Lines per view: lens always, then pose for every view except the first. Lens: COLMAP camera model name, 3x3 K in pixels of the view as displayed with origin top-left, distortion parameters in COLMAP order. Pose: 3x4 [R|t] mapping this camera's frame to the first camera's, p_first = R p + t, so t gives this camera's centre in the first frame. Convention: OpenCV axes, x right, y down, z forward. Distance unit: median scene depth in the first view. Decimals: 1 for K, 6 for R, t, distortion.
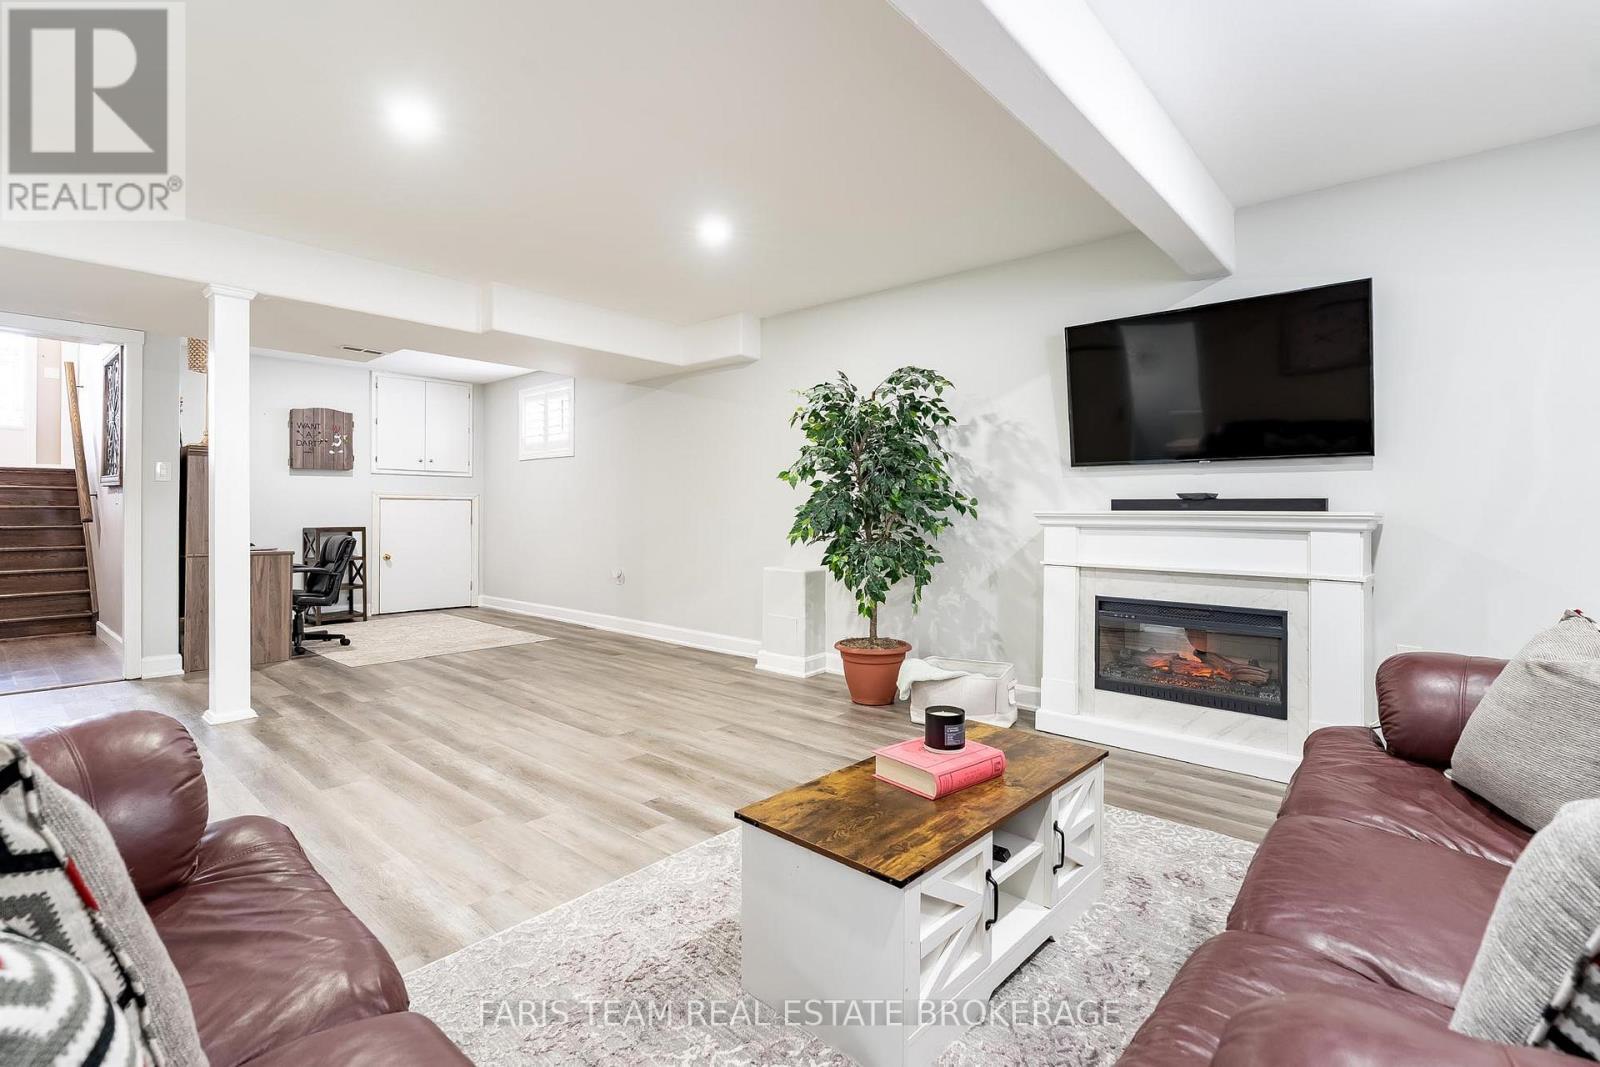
lens RADIAL K [[734.6, 0, 792.2], [0, 734.6, 528.1], [0, 0, 1]] dist [-0.012712, -0.000100]
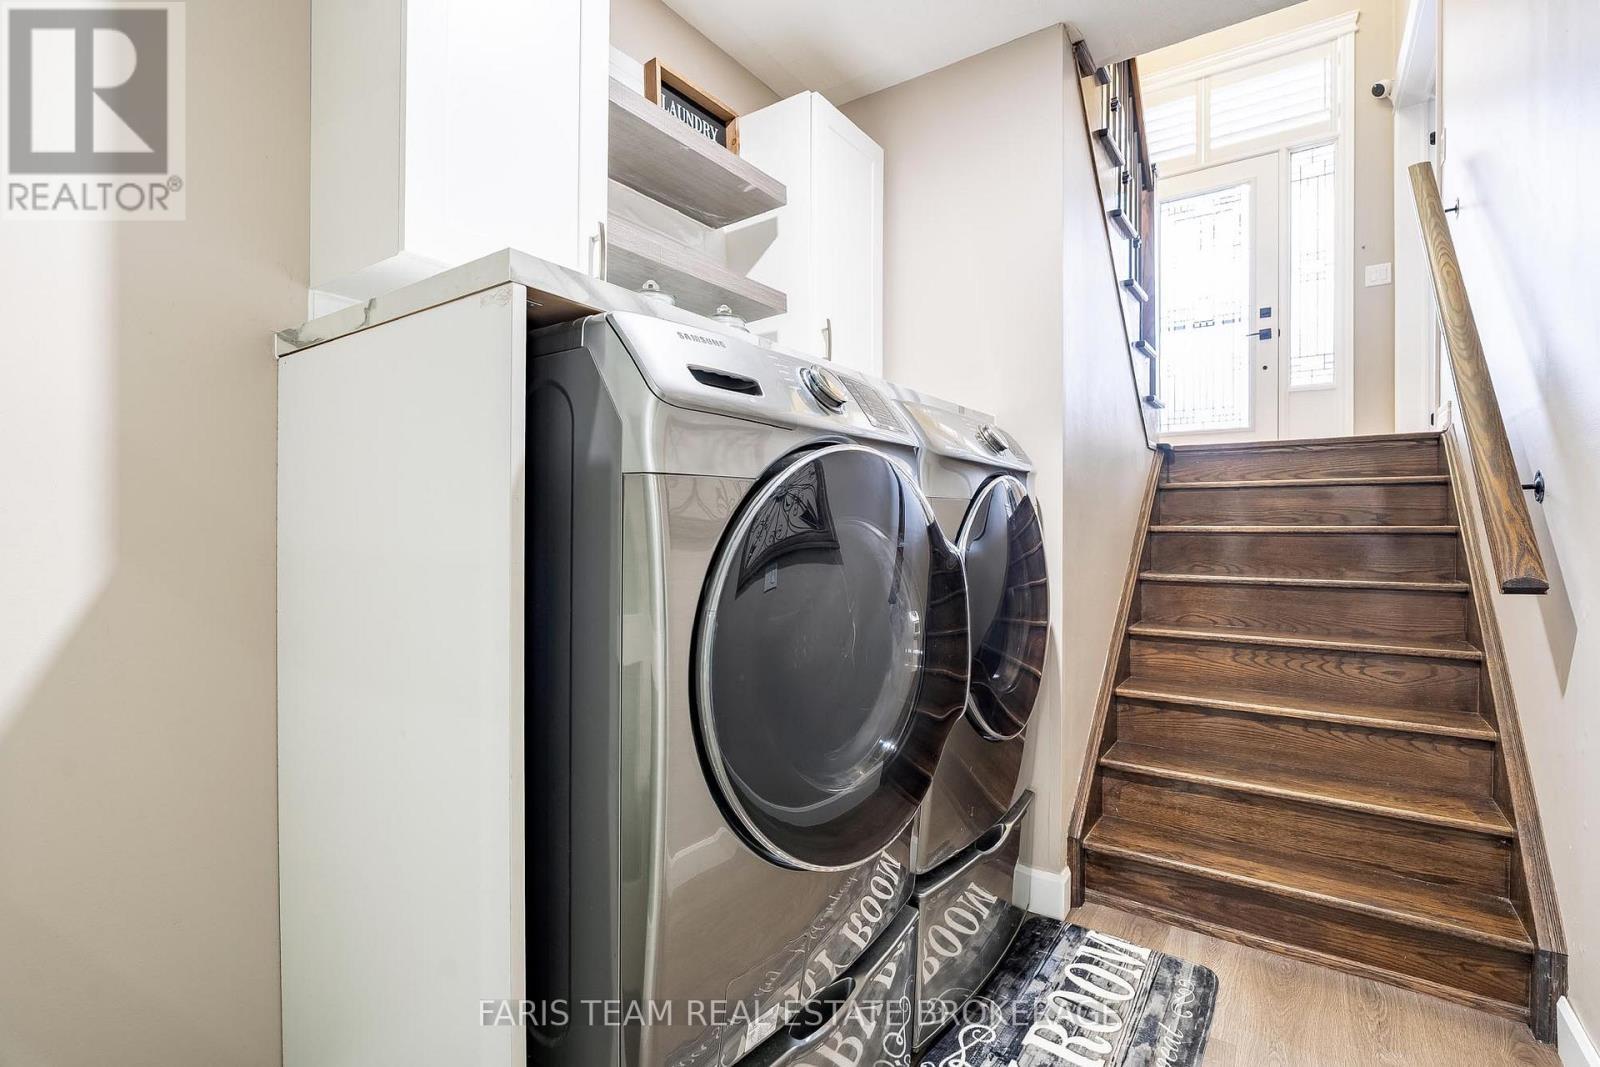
lens RADIAL K [[734.6, 0, 792.2], [0, 734.6, 528.1], [0, 0, 1]] dist [-0.012712, -0.000100]
pose [[0.139171, 0.014290, -0.990165, -0.703761], [-0.027203, 0.999574, 0.010602, -0.026160], [0.989895, 0.025460, 0.139500, 0.654576]]
